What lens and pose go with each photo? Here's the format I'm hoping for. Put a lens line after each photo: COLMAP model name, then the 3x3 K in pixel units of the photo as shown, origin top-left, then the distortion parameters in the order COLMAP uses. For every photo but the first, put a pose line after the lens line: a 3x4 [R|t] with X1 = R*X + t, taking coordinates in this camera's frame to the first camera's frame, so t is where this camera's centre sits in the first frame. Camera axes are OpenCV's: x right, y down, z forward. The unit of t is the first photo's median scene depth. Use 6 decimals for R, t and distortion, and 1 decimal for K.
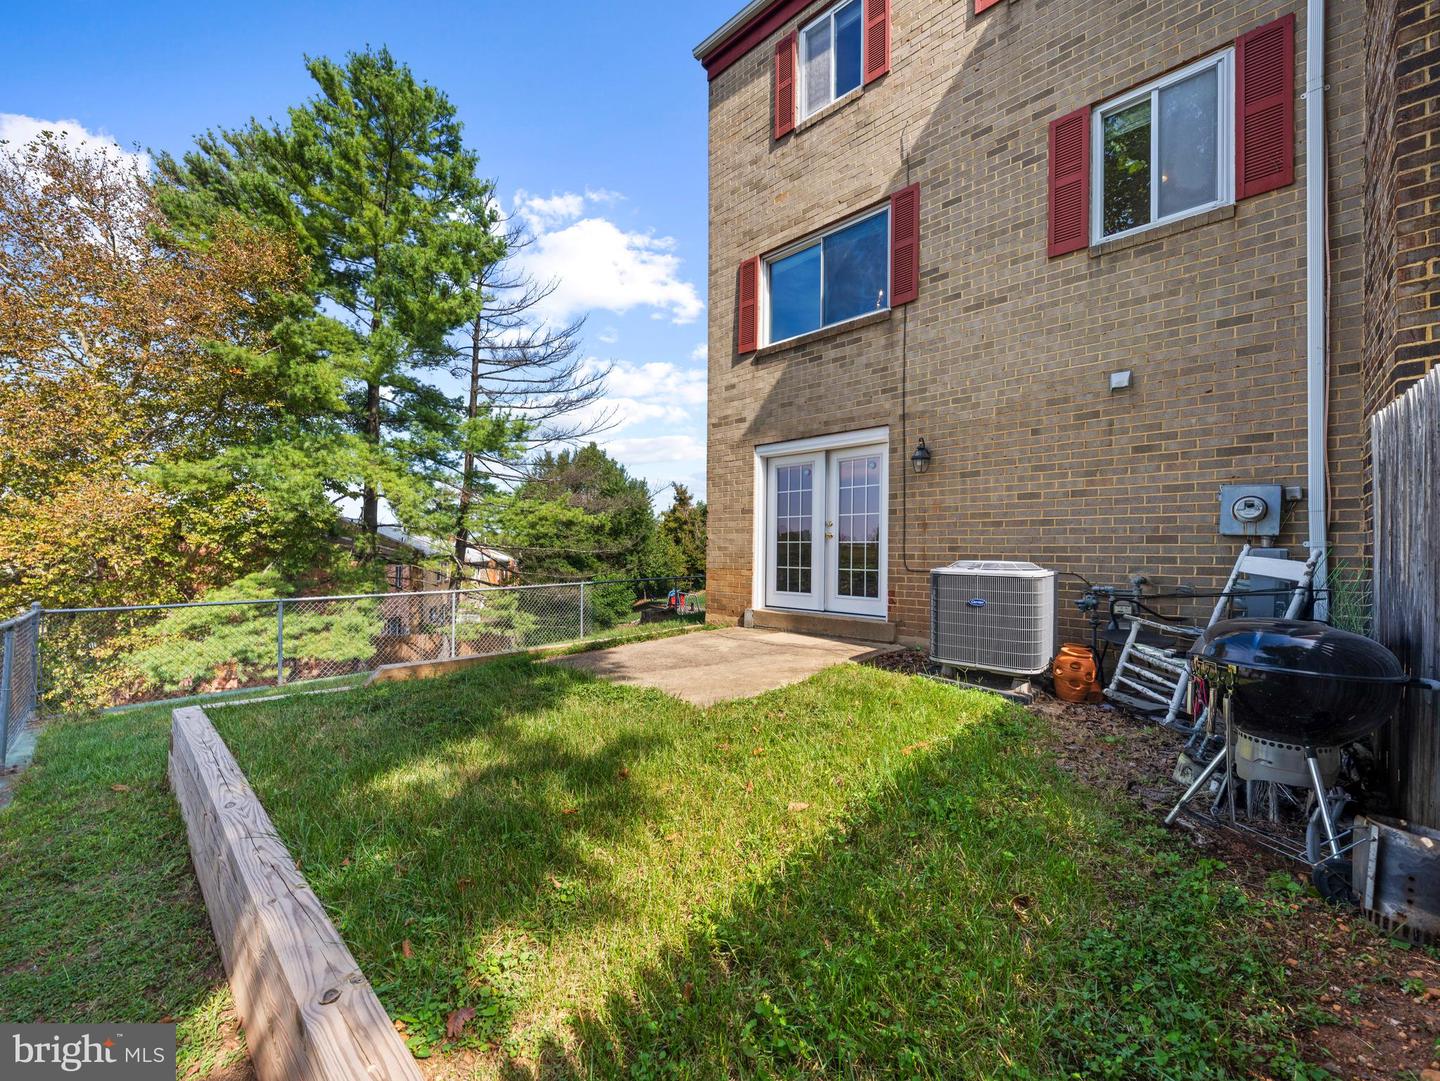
lens RADIAL K [[572.1, 0, 722.2], [0, 572.1, 540.5], [0, 0, 1]] dist [-0.002248, -0.000247]
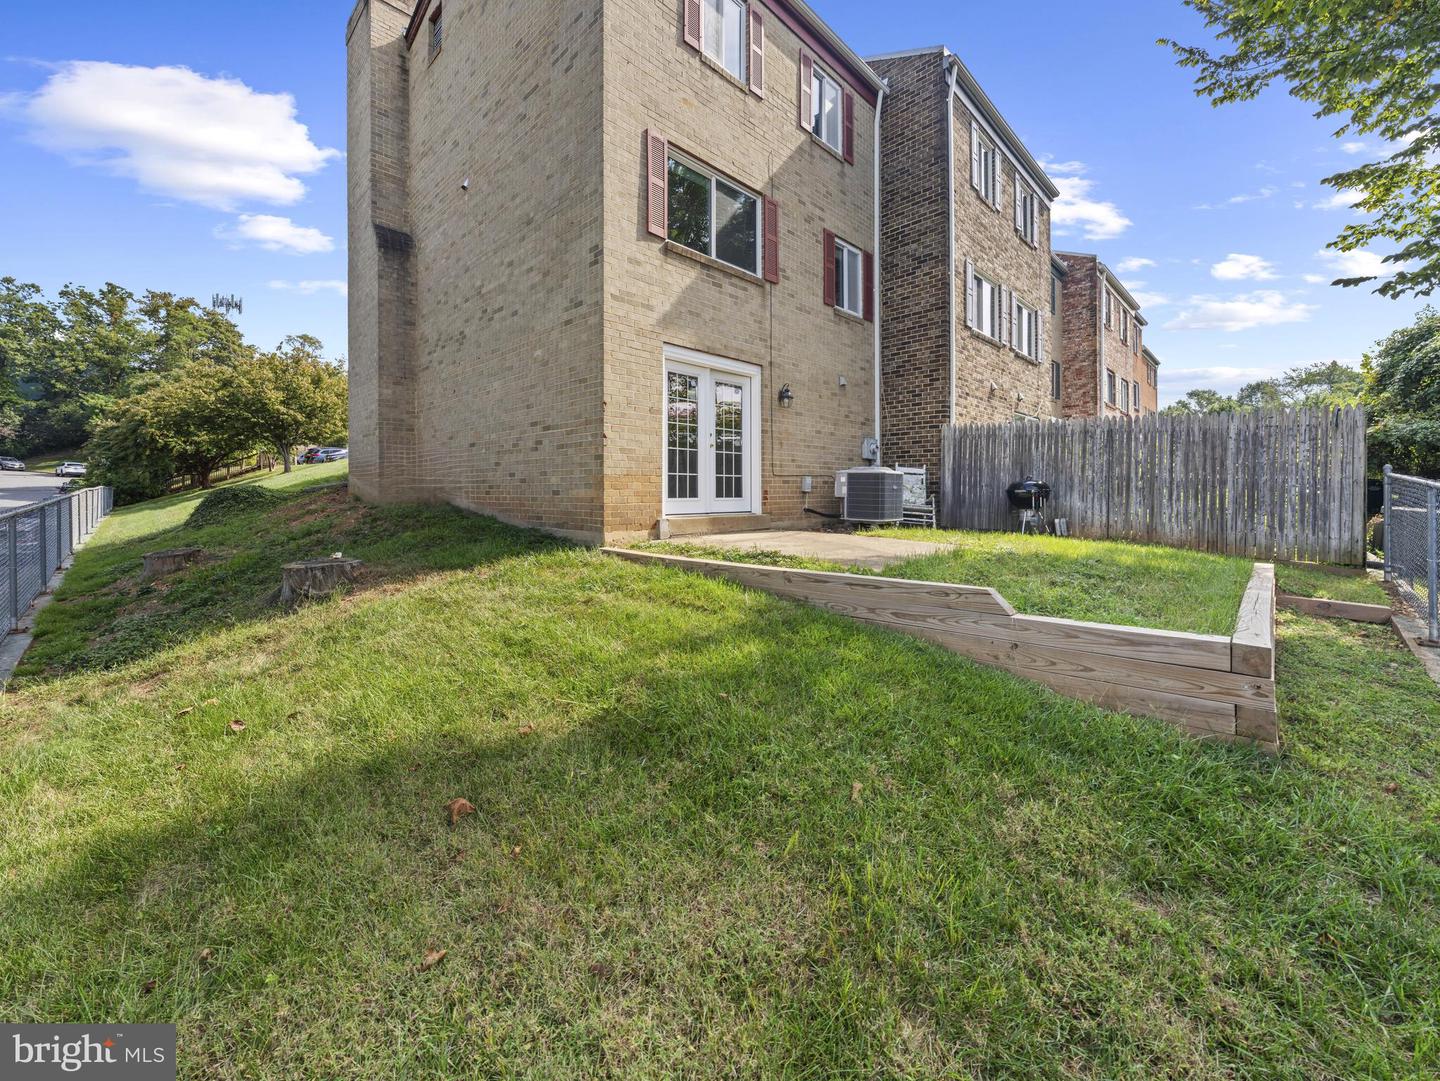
lens RADIAL K [[603.7, 0, 727.0], [0, 603.7, 489.1], [0, 0, 1]] dist [-0.003268, 0.000170]
pose [[-0.005679, 0.004390, 0.999974, -1.110531], [-0.010277, 0.999937, -0.004448, 0.091409], [-0.999931, -0.010302, -0.005633, 1.087797]]
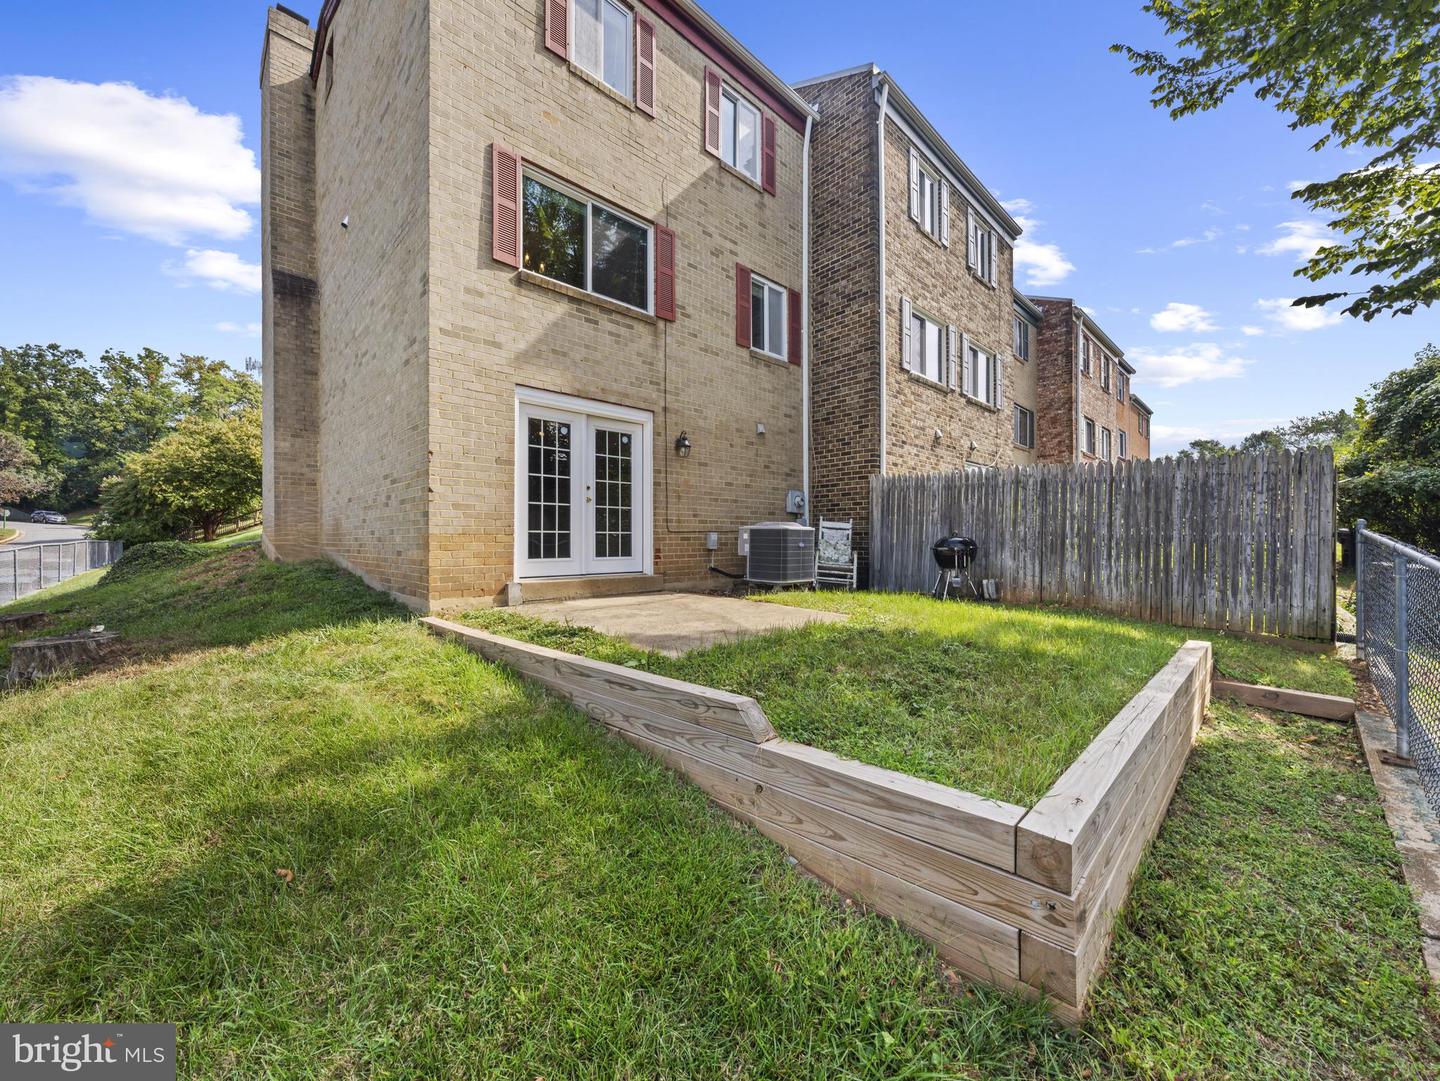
lens RADIAL K [[572.1, 0, 722.2], [0, 572.1, 540.5], [0, 0, 1]] dist [-0.002248, -0.000247]
pose [[0.031274, 0.000741, 0.999511, -0.914170], [-0.008212, 0.999966, -0.000485, 0.069829], [-0.999477, -0.008193, 0.031279, 0.816063]]
